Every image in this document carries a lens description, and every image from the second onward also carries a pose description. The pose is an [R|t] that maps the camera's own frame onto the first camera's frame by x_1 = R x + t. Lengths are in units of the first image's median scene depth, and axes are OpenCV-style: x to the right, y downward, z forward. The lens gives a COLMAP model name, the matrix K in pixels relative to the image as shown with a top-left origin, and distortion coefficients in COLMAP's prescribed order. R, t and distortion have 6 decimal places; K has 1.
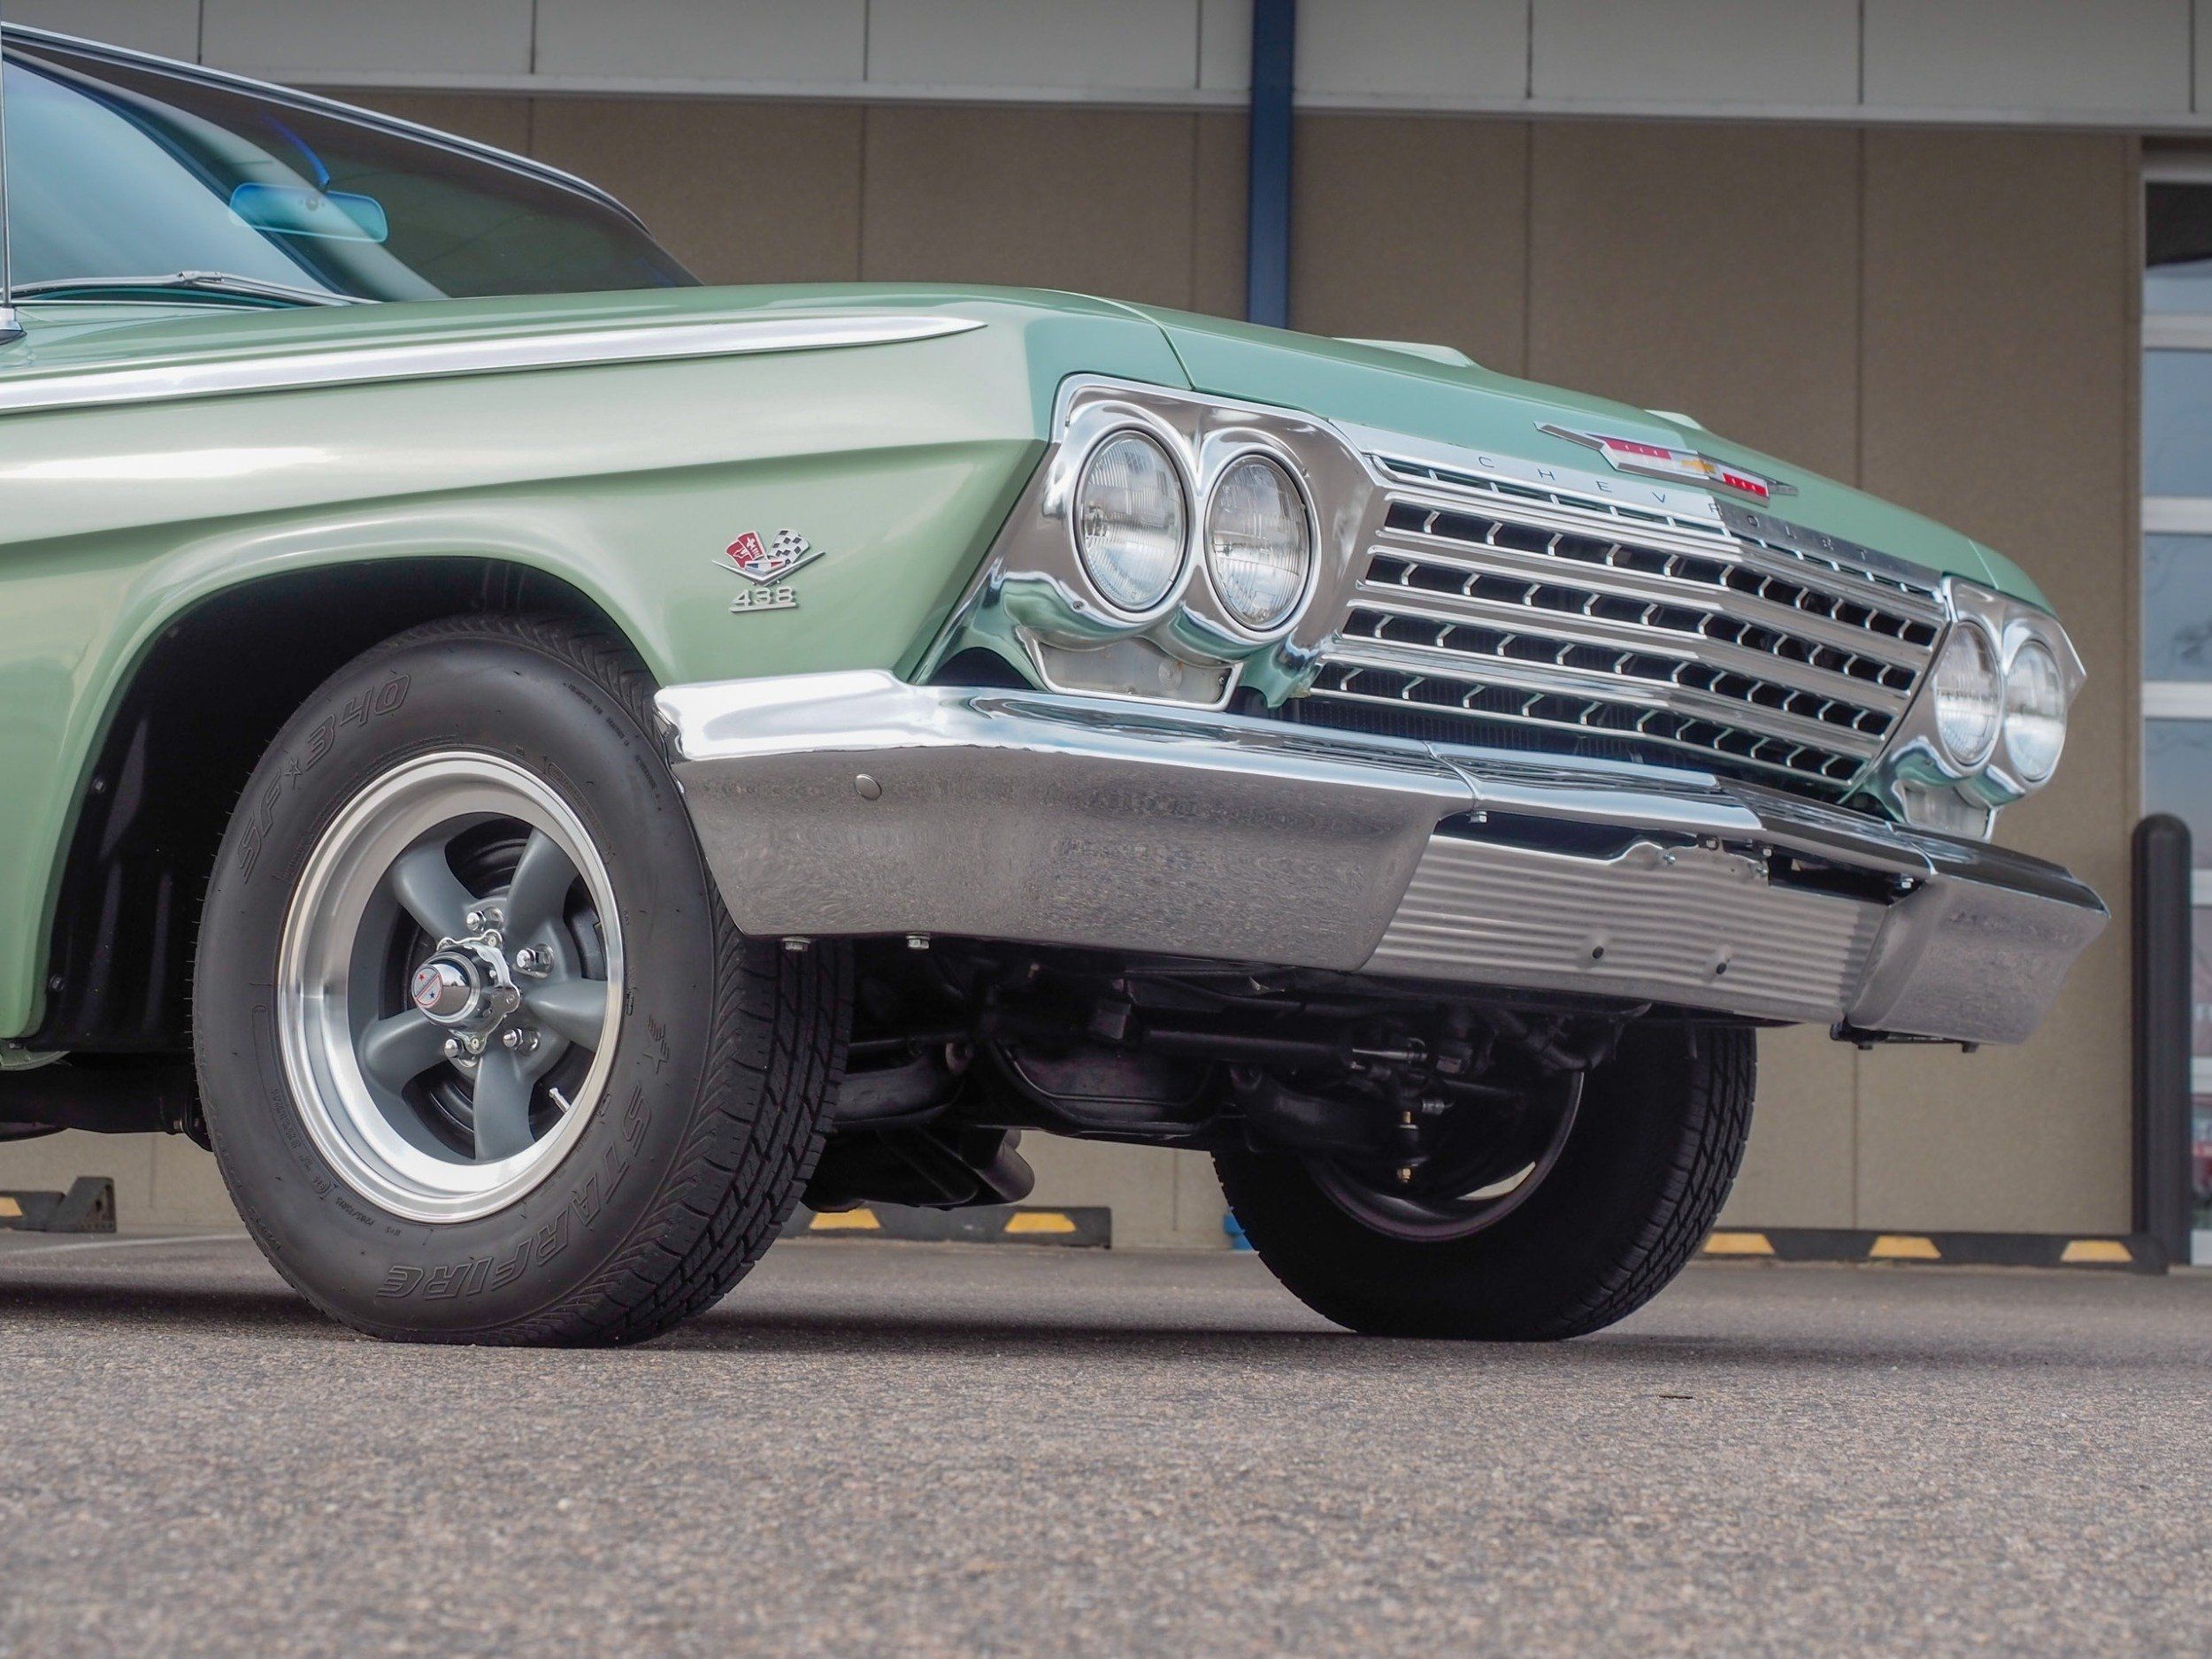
lens RADIAL K [[5034.8, 0, 1071.6], [0, 5034.8, 823.7], [0, 0, 1]] dist [-0.005372, -0.150870]
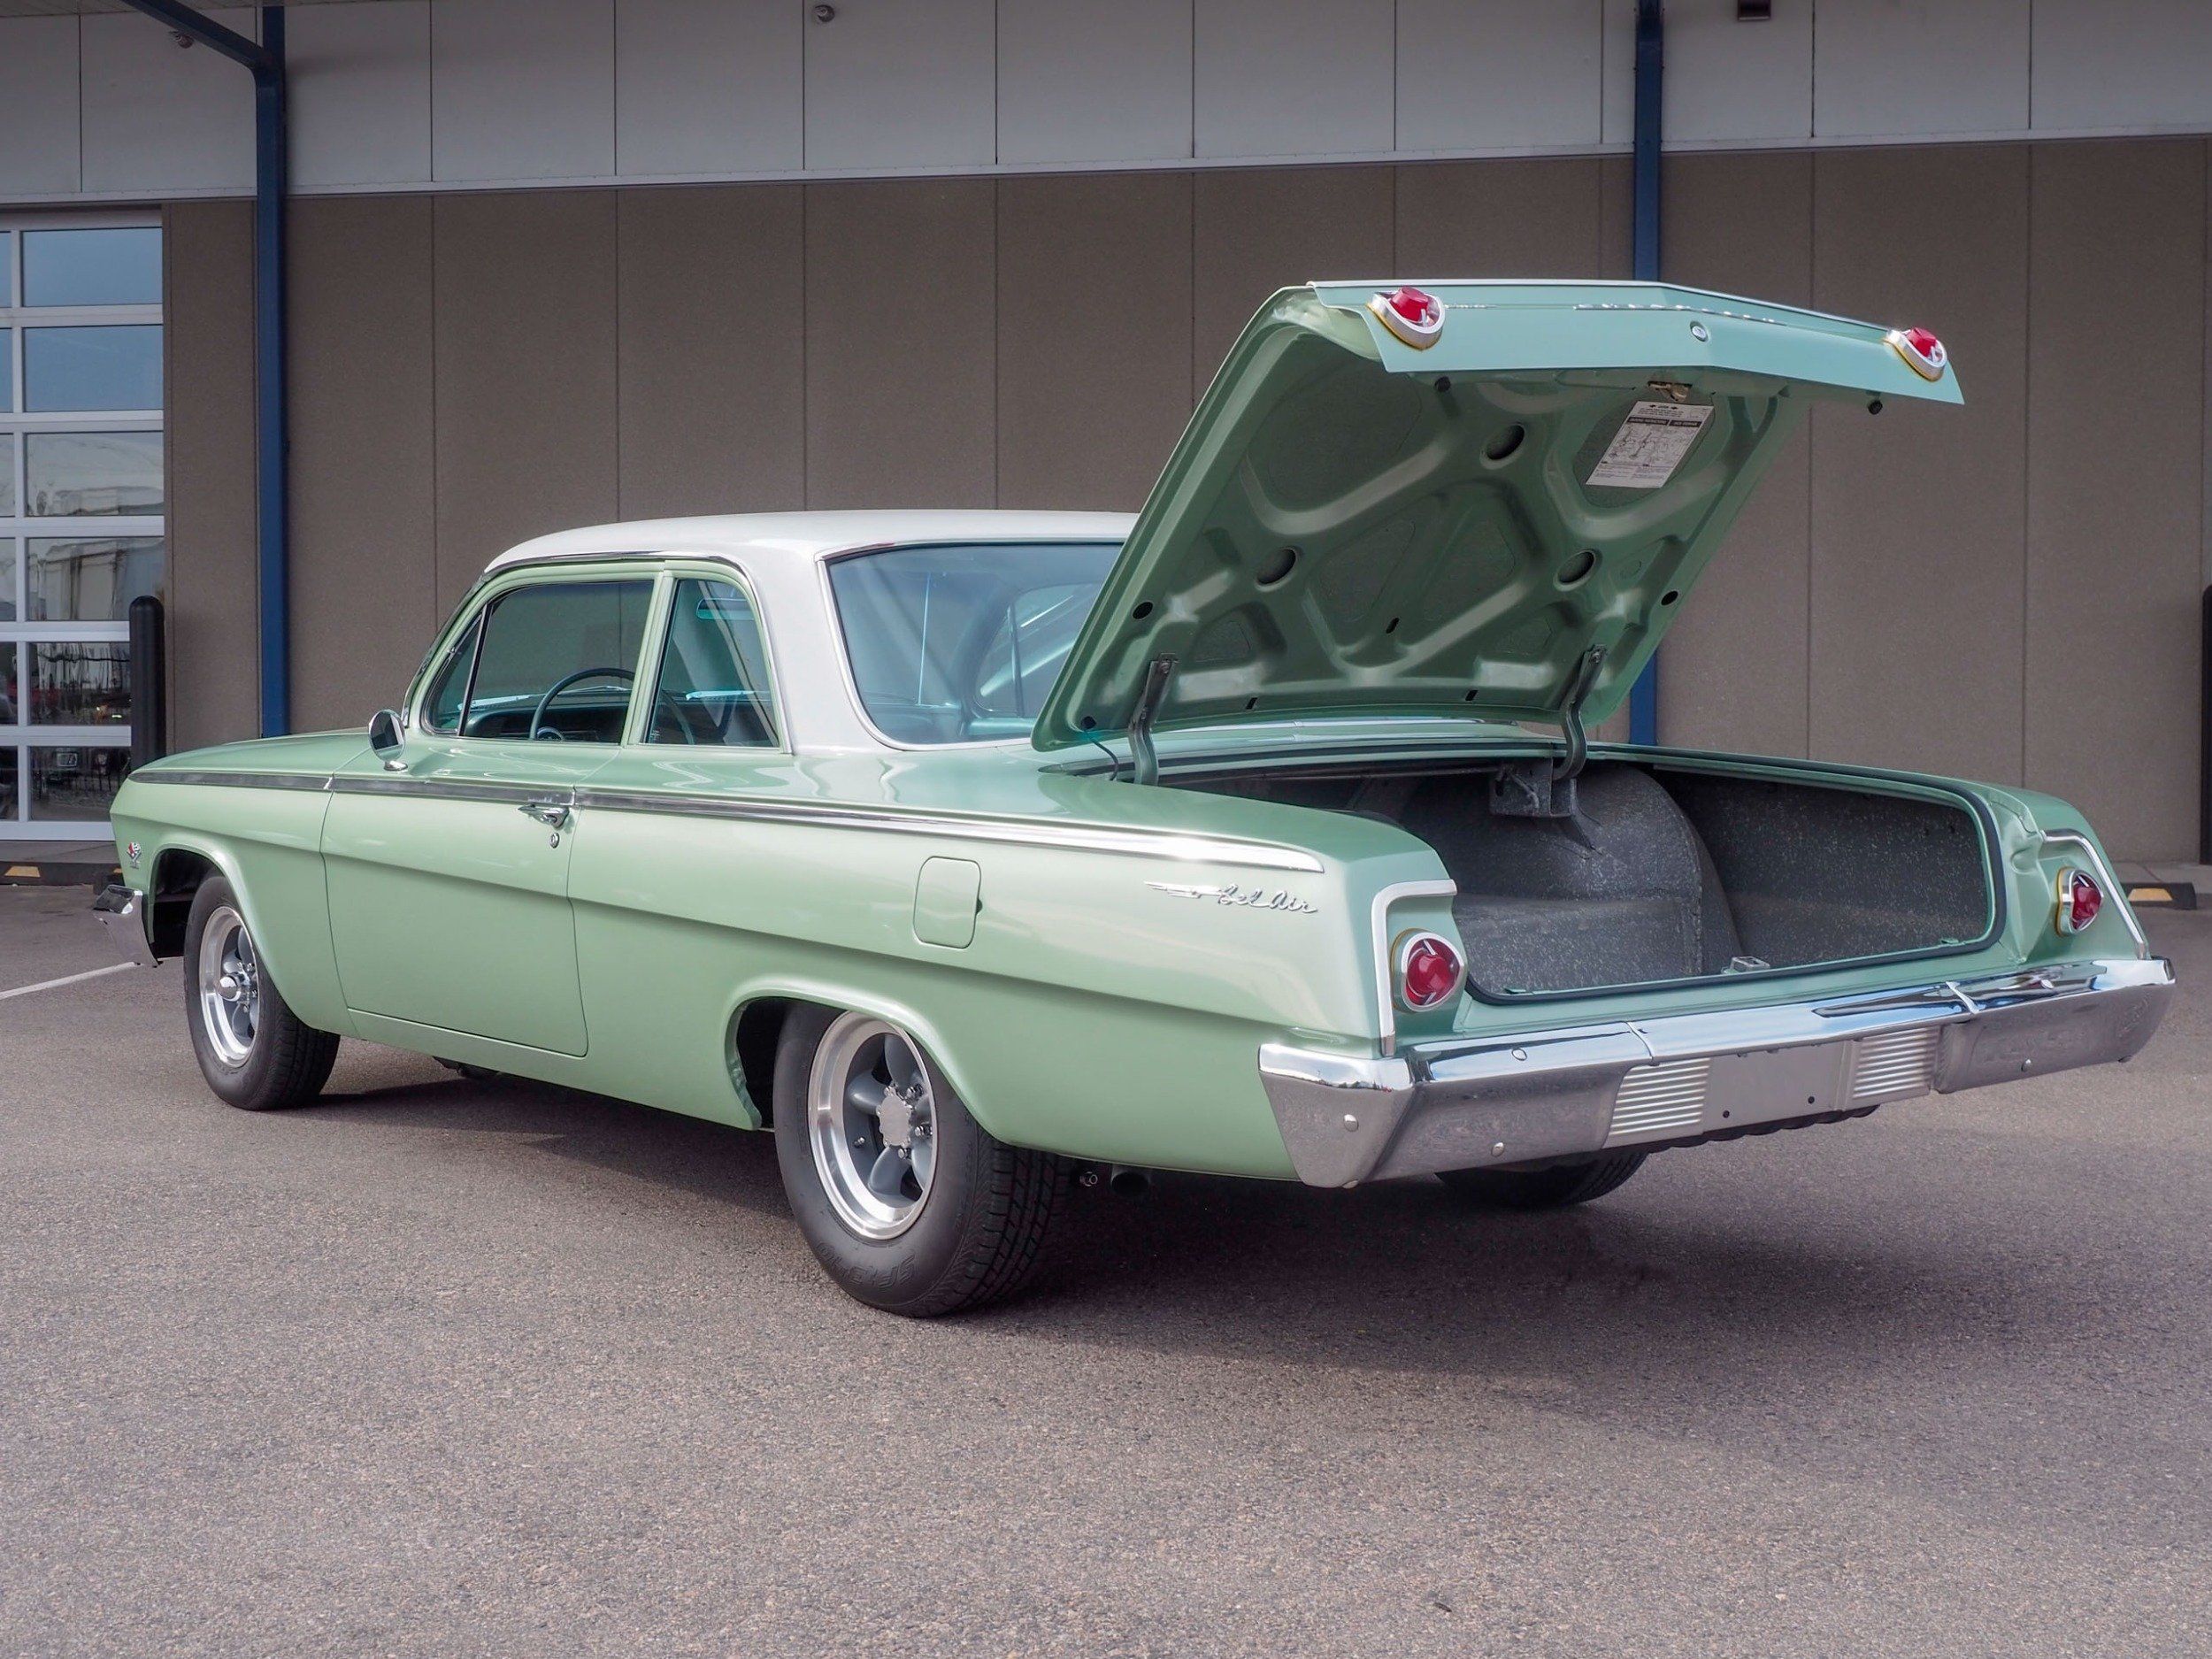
lens RADIAL K [[2981.9, 0, 1114.6], [0, 2981.9, 822.8], [0, 0, 1]] dist [0.012228, -0.029854]
pose [[0.983152, -0.015559, -0.182128, 0.162492], [0.039360, 0.991018, 0.127809, -0.225314], [0.178503, -0.132824, 0.974933, 0.043011]]
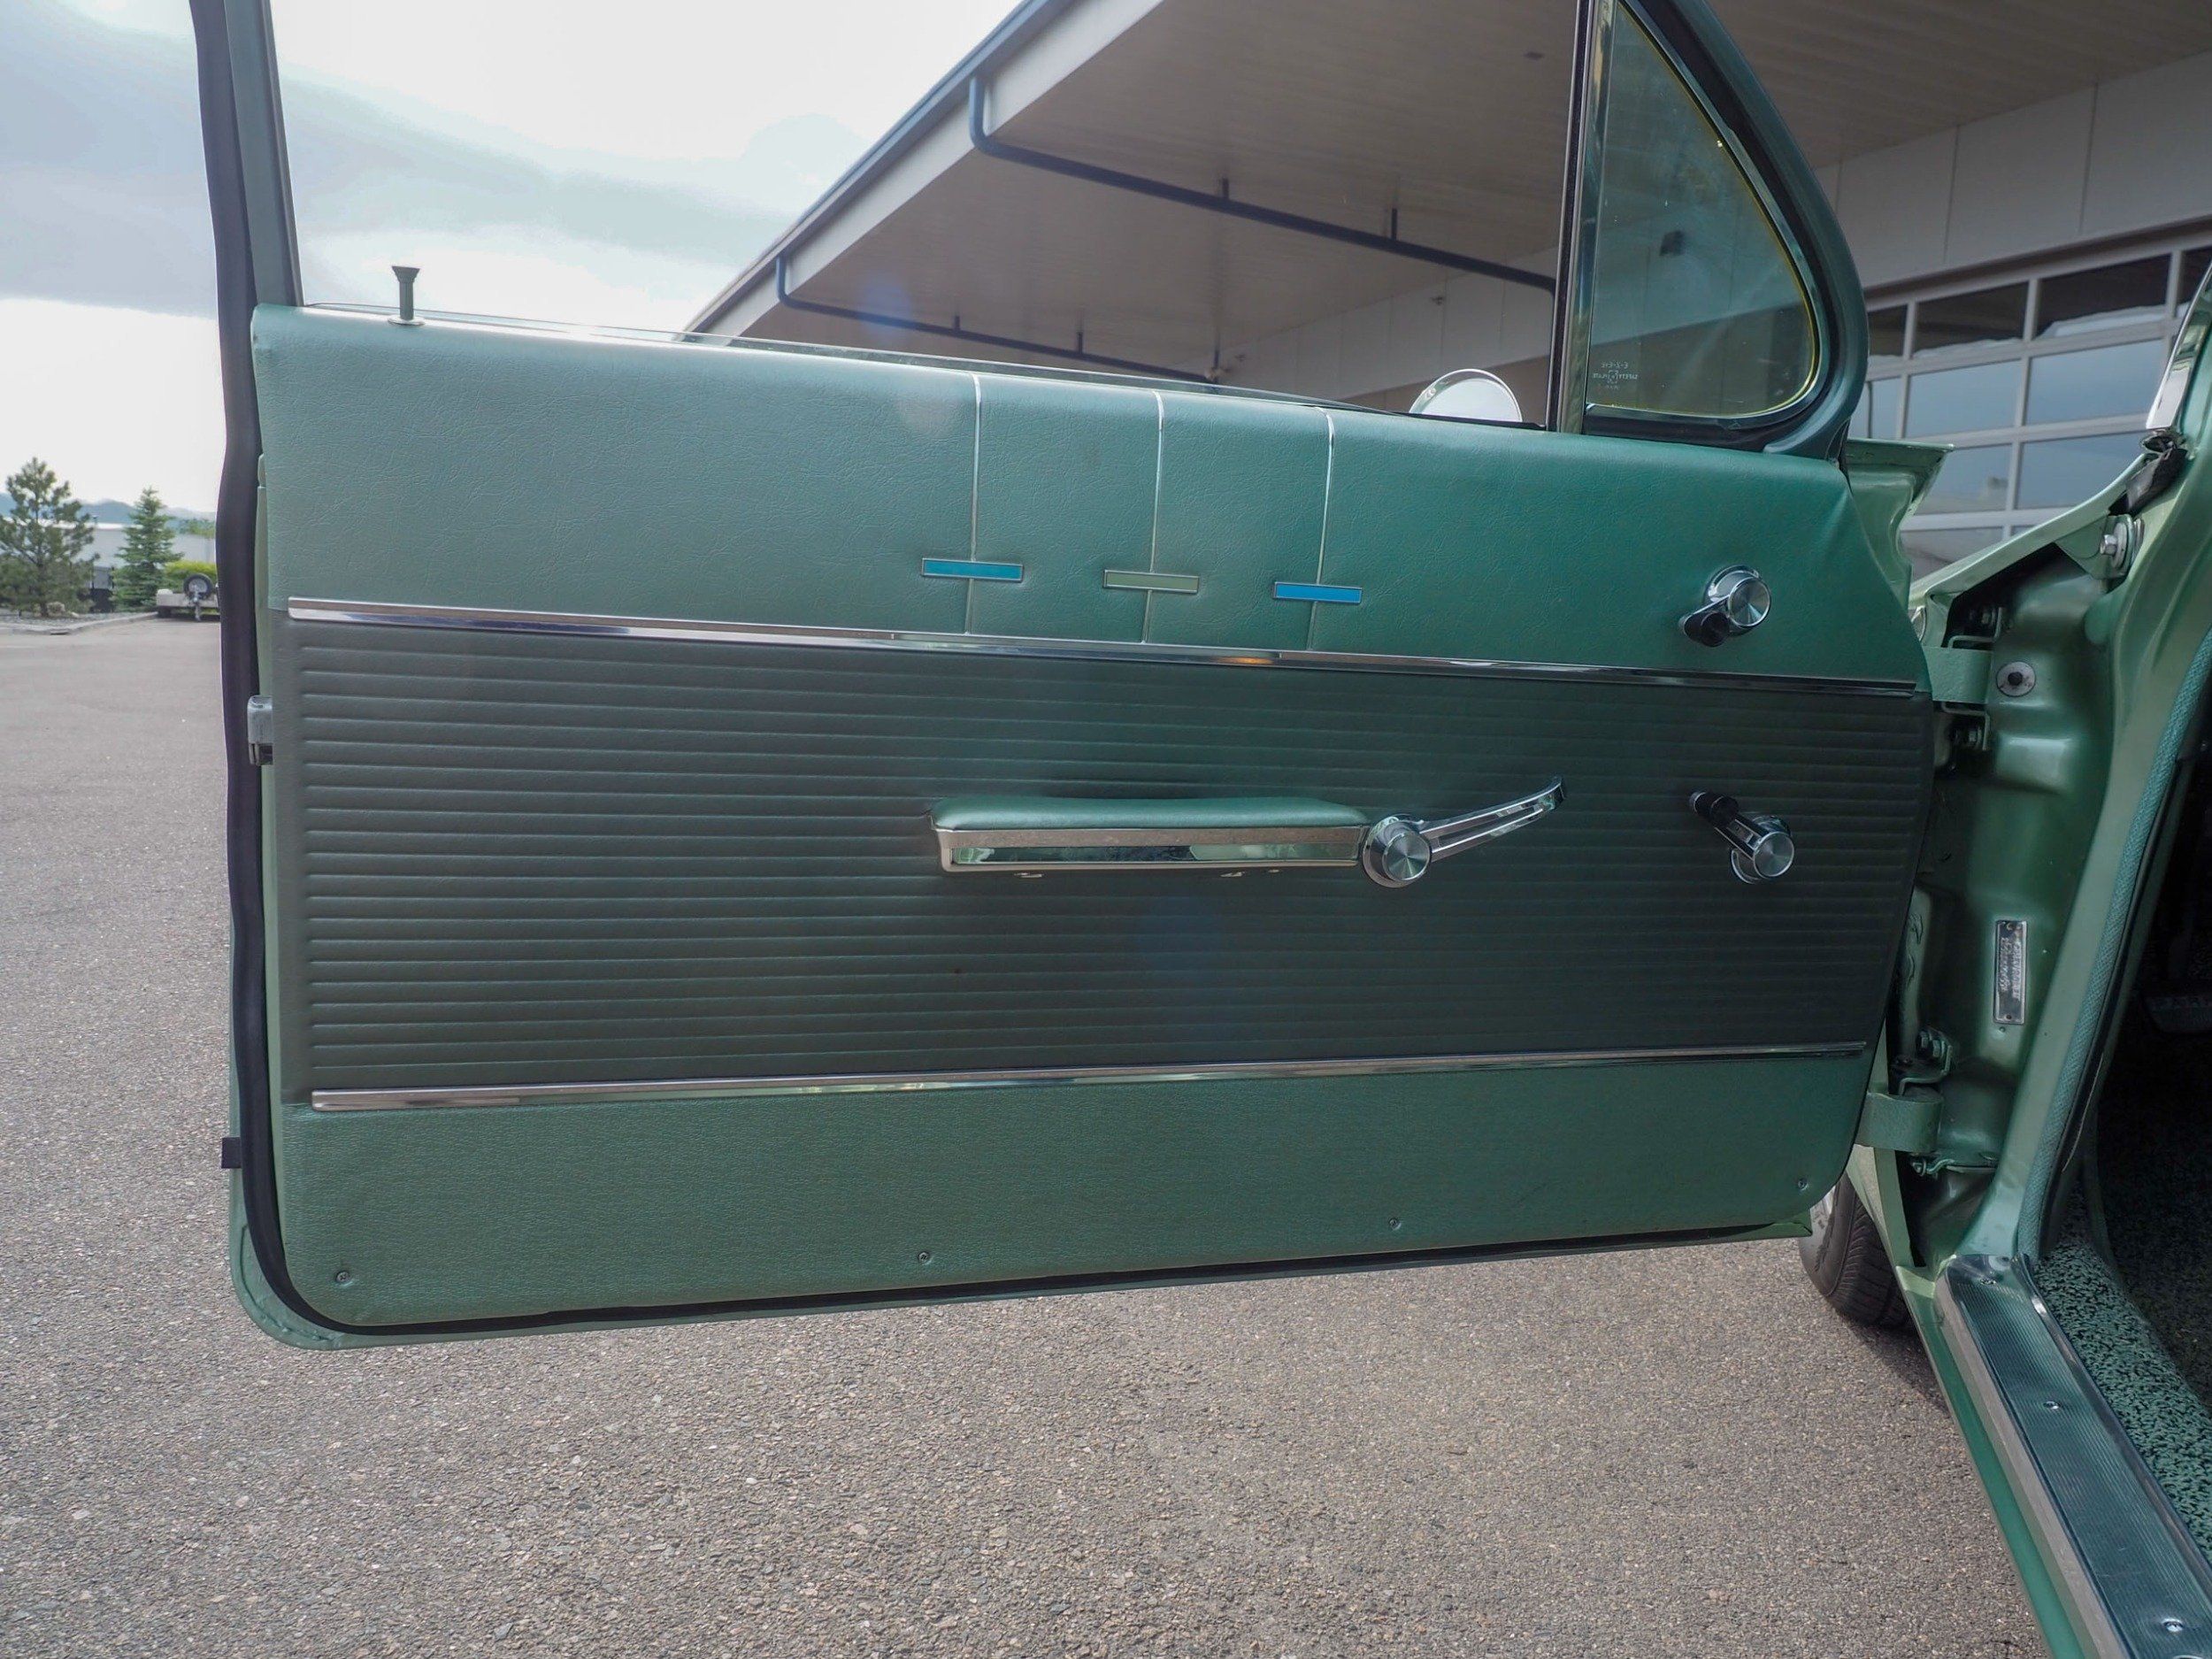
lens RADIAL K [[1607.4, 0, 1095.6], [0, 1607.4, 809.2], [0, 0, 1]] dist [-0.007826, -0.002594]
pose [[0.394442, 0.095079, -0.913989, -0.316430], [0.043152, 0.991619, 0.121777, -0.069932], [0.917907, -0.087474, 0.387033, 1.245555]]
